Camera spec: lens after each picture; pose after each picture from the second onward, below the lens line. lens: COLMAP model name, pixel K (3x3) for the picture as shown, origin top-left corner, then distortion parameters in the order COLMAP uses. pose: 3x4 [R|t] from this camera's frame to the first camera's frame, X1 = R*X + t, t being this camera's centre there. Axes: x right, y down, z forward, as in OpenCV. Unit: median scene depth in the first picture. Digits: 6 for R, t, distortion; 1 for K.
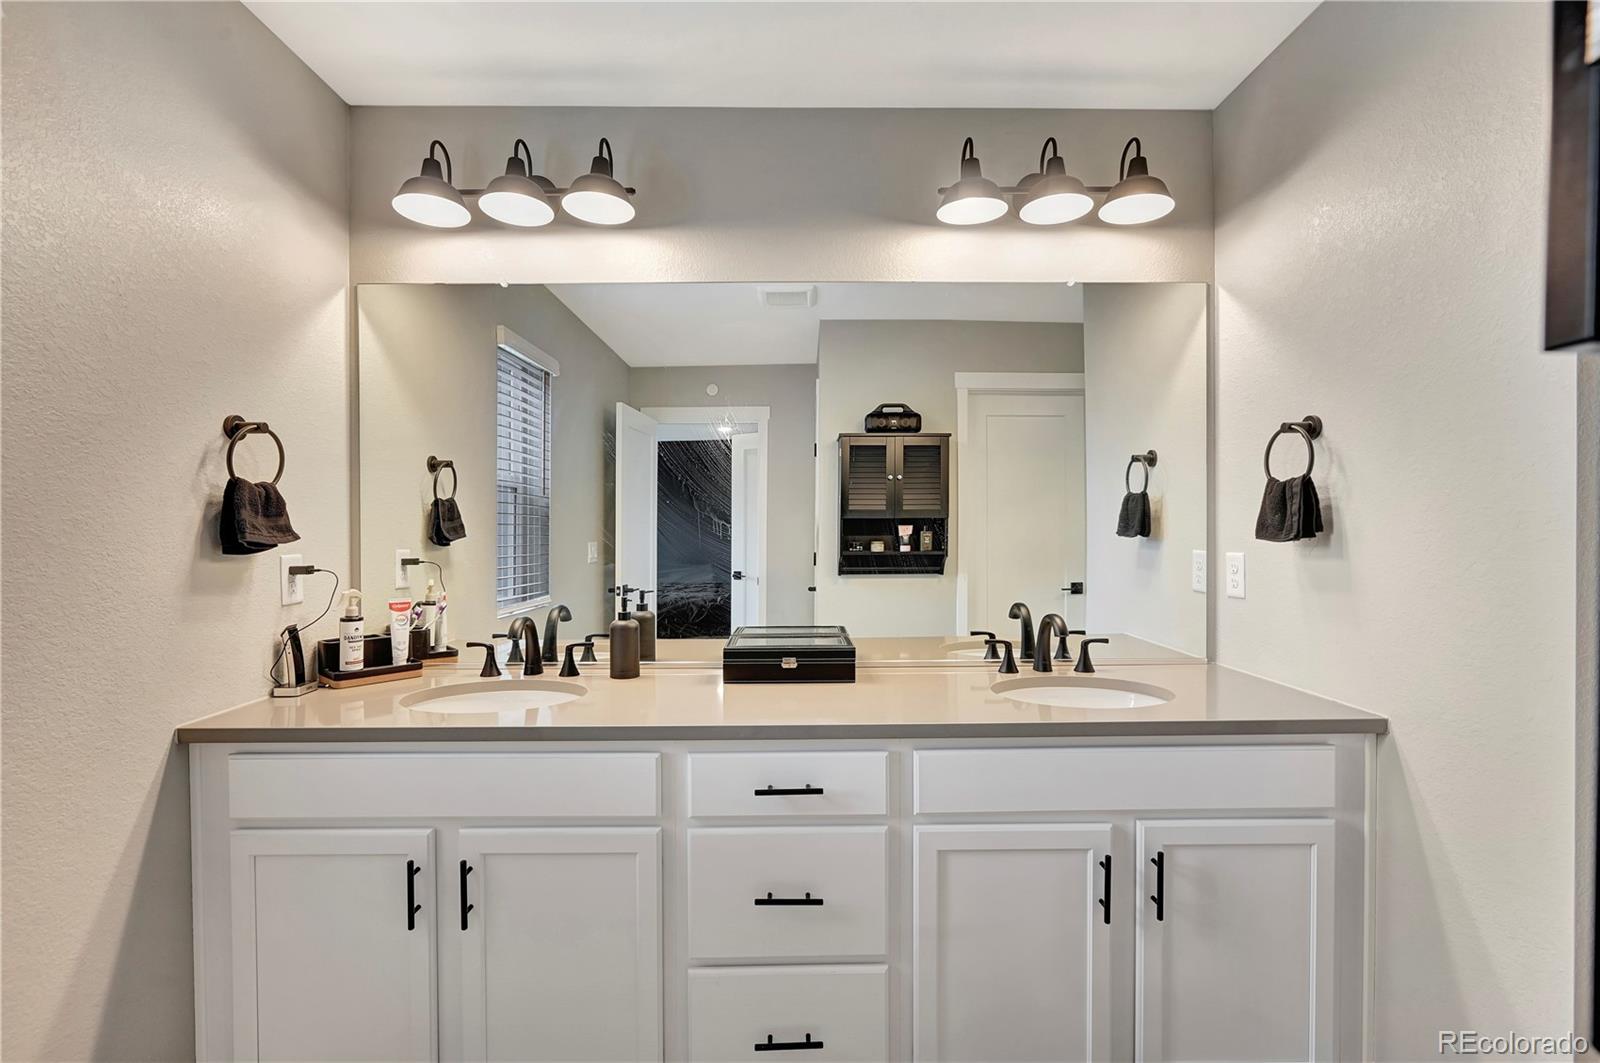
lens RADIAL K [[733.7, 0, 798.9], [0, 733.7, 524.2], [0, 0, 1]] dist [-0.001805, 0.001334]
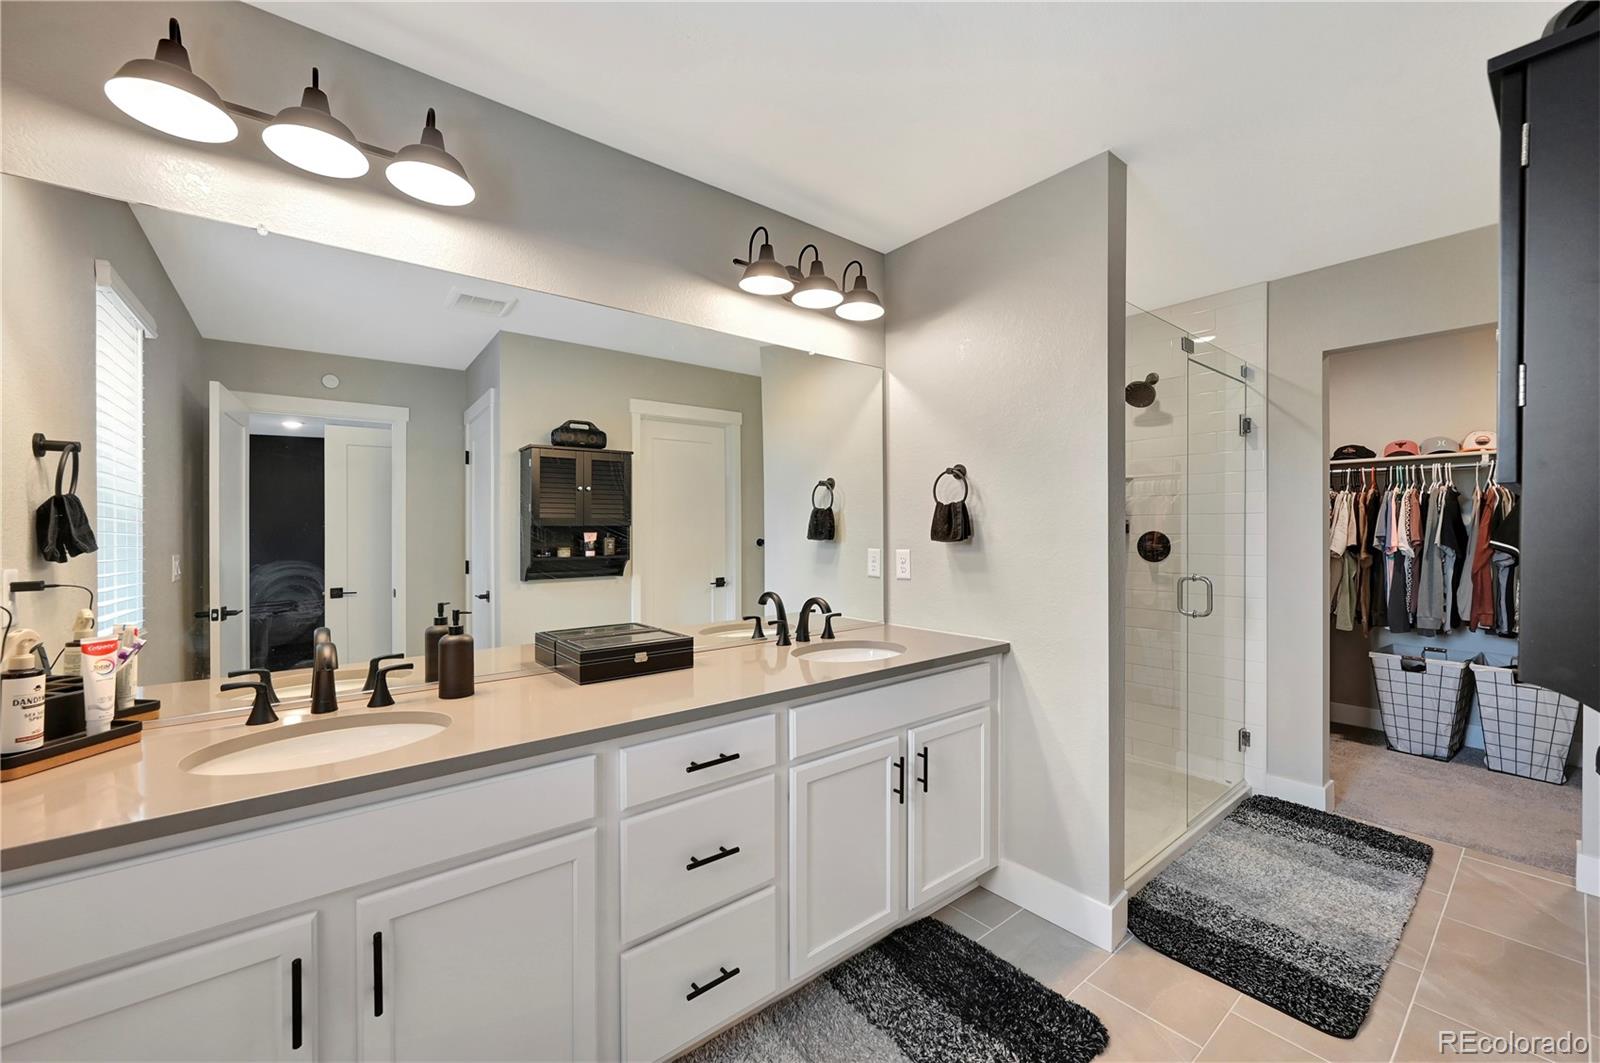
lens RADIAL K [[638.4, 0, 816.0], [0, 638.4, 524.8], [0, 0, 1]] dist [-0.002972, 0.000982]
pose [[0.778305, 0.005083, 0.627866, -0.395834], [0.001441, 0.999950, -0.009881, -0.000295], [-0.627885, 0.008595, 0.778259, 0.085939]]
